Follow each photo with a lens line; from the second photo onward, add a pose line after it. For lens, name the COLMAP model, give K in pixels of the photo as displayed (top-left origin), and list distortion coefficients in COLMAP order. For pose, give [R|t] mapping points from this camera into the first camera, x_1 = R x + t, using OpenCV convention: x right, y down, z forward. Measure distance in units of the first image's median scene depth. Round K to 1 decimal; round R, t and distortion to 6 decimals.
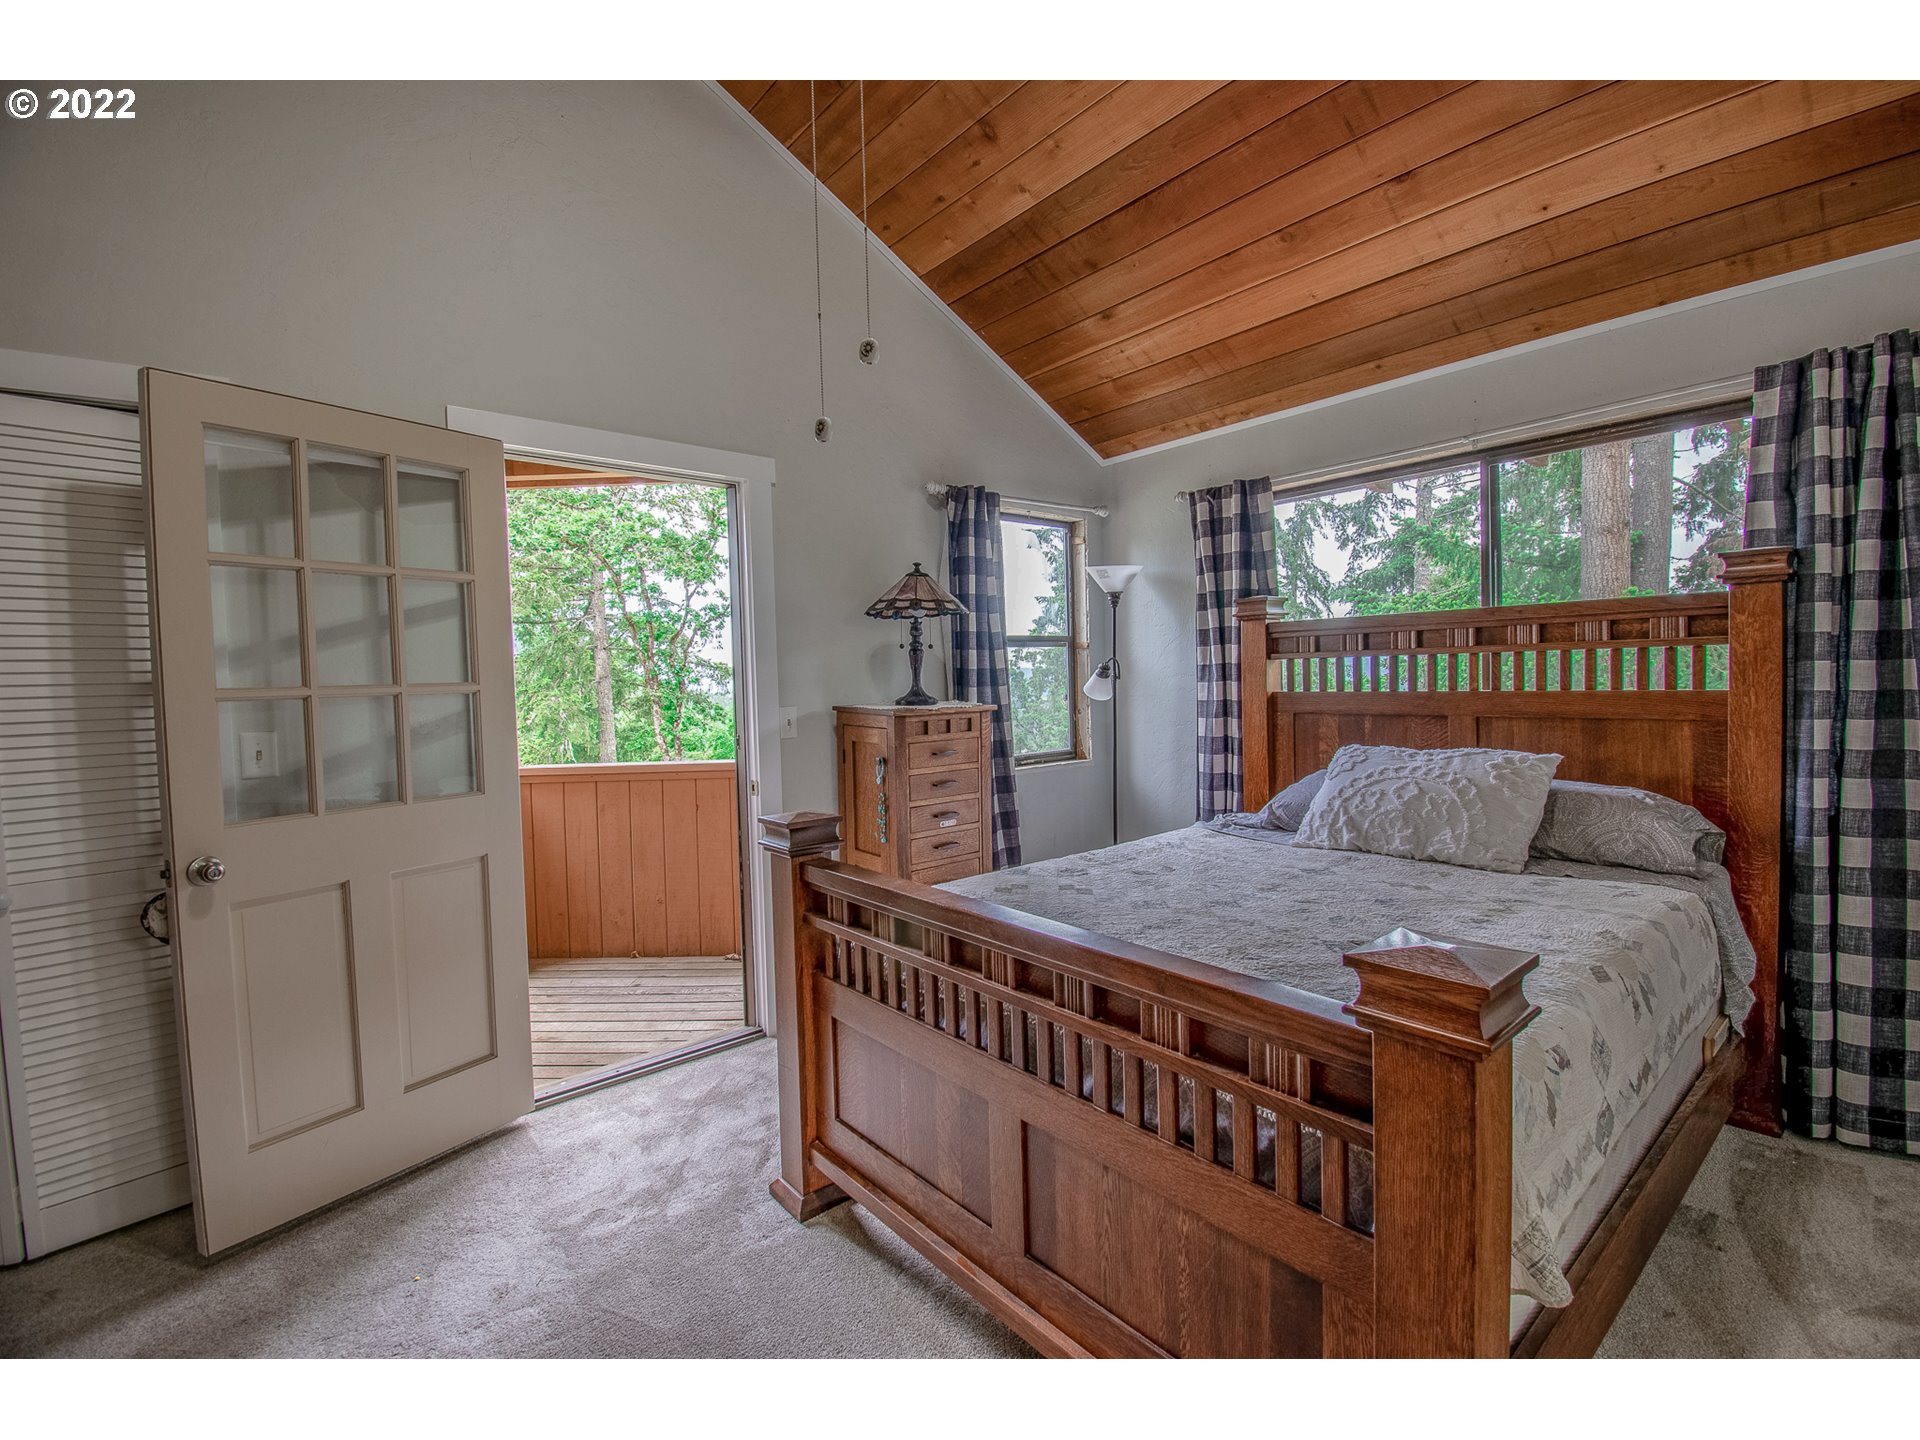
lens RADIAL K [[851.9, 0, 968.0], [0, 851.9, 708.8], [0, 0, 1]] dist [0.014008, -0.022379]
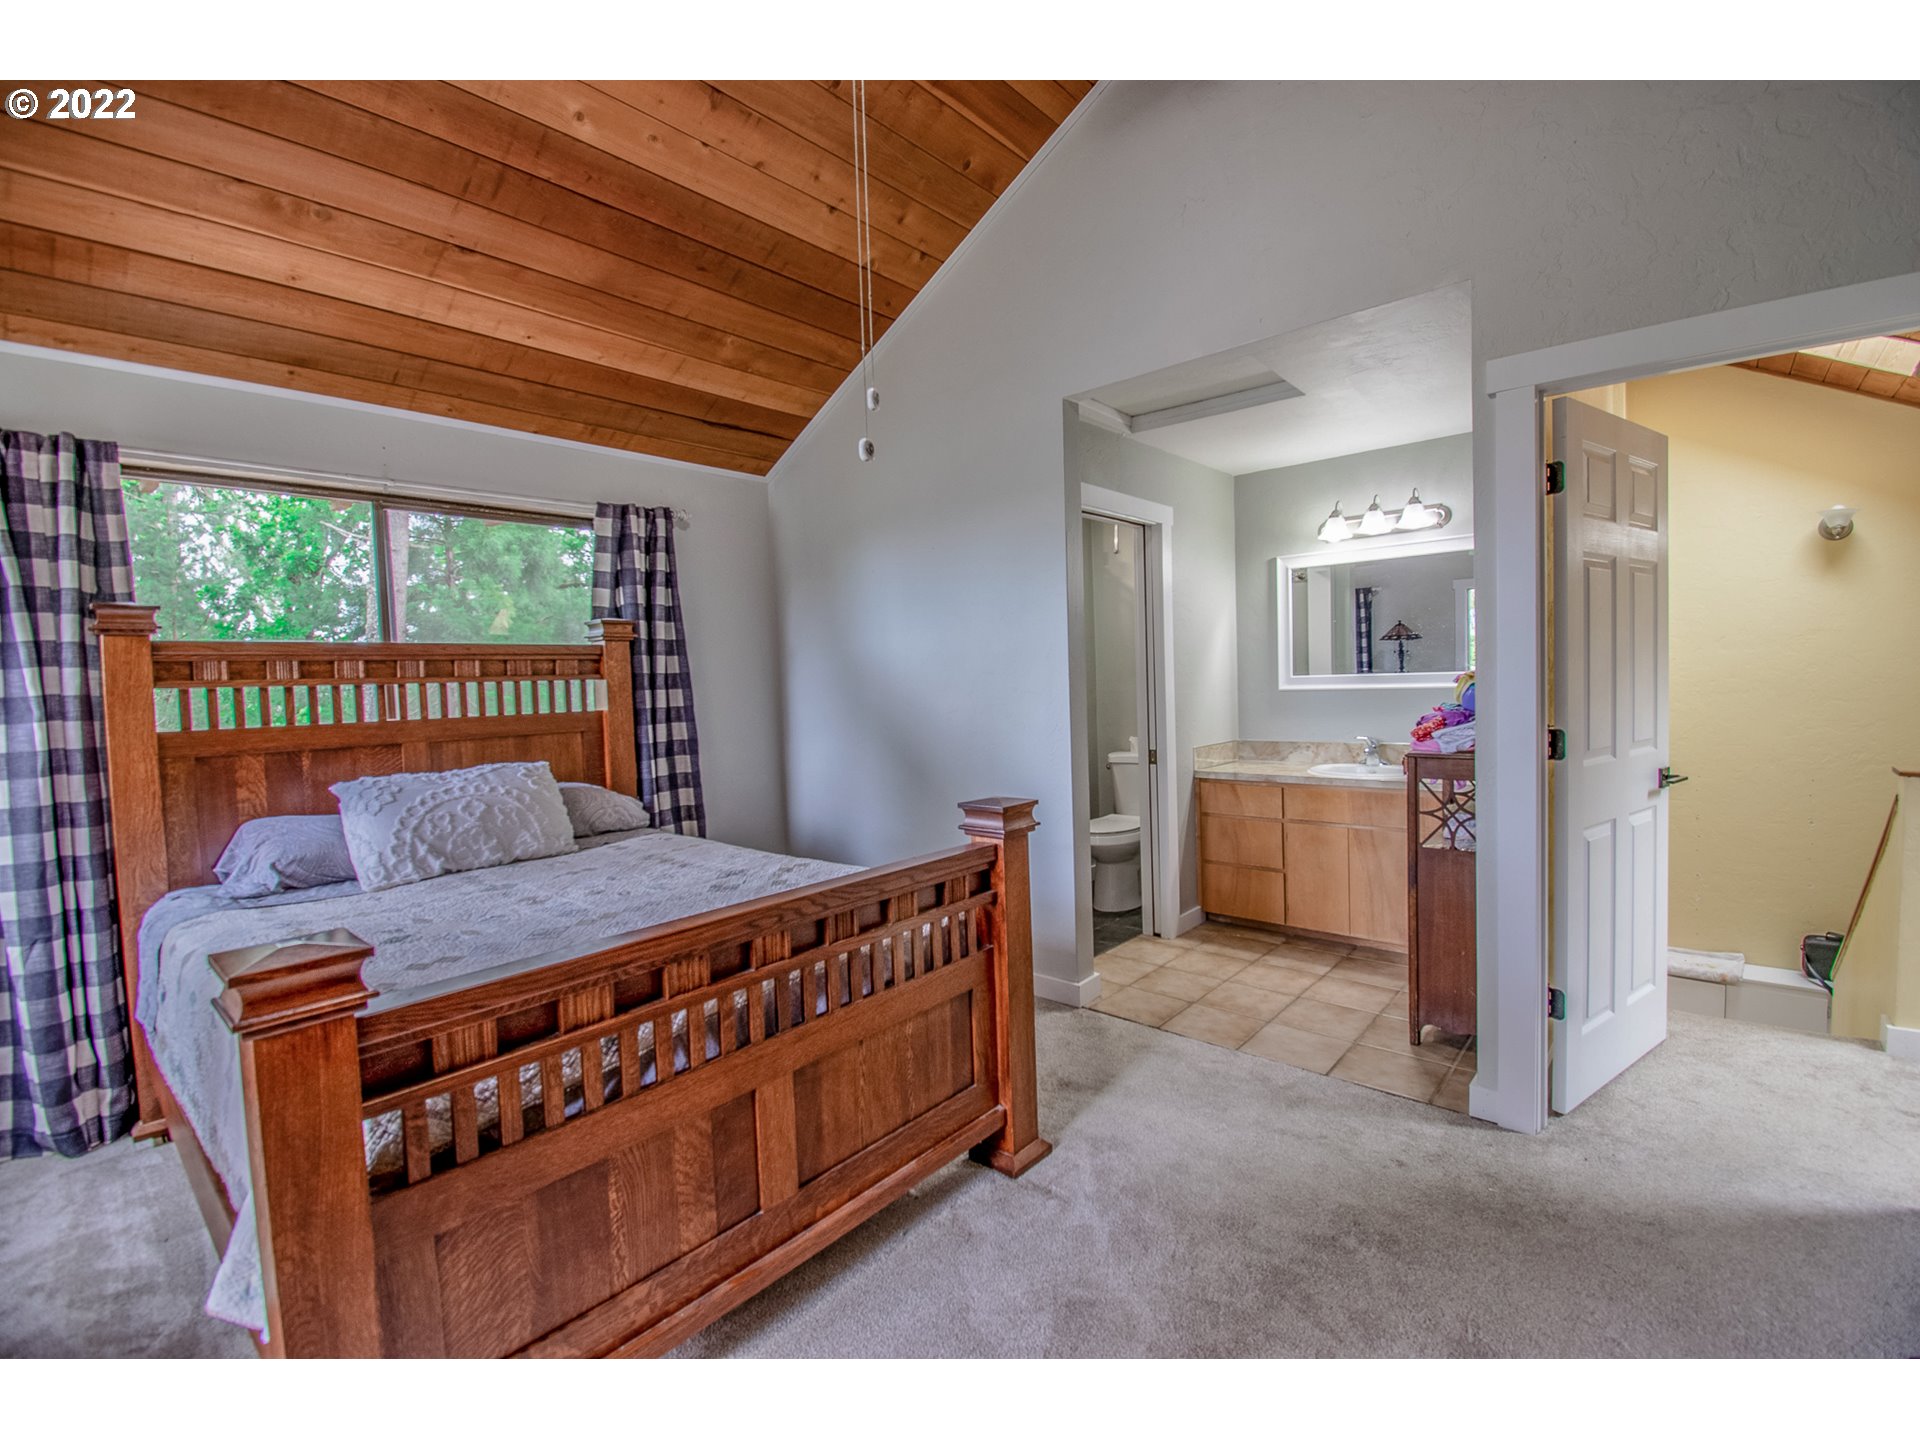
lens RADIAL K [[851.9, 0, 968.0], [0, 851.9, 708.8], [0, 0, 1]] dist [0.014008, -0.022379]
pose [[-0.148898, -0.005763, 0.988836, -0.593361], [0.071258, 0.997321, 0.016543, -0.002224], [-0.986282, 0.072926, -0.148088, 0.487957]]
